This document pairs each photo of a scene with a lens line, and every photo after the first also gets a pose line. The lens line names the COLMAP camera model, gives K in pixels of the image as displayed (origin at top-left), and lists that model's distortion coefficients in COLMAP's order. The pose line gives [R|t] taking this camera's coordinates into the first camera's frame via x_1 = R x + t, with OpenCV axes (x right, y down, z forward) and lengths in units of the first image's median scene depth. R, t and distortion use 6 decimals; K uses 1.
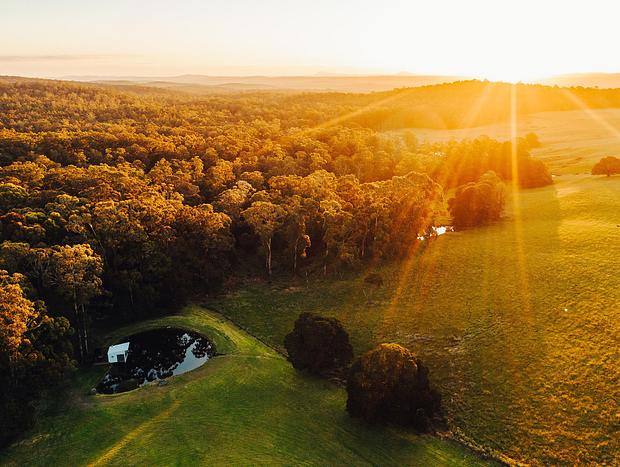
lens RADIAL K [[569.9, 0, 298.2], [0, 569.9, 233.1], [0, 0, 1]] dist [0.002898, 0.005376]
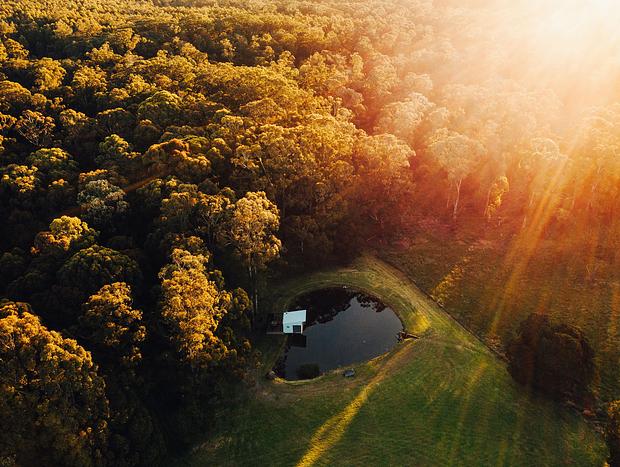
lens RADIAL K [[573.3, 0, 310.0], [0, 573.3, 233.5], [0, 0, 1]] dist [-0.000586, 0.002074]
pose [[0.980558, 0.095366, -0.171496, -0.120137], [-0.057088, 0.974799, 0.215658, -0.085614], [0.187740, -0.201675, 0.961291, 0.149887]]
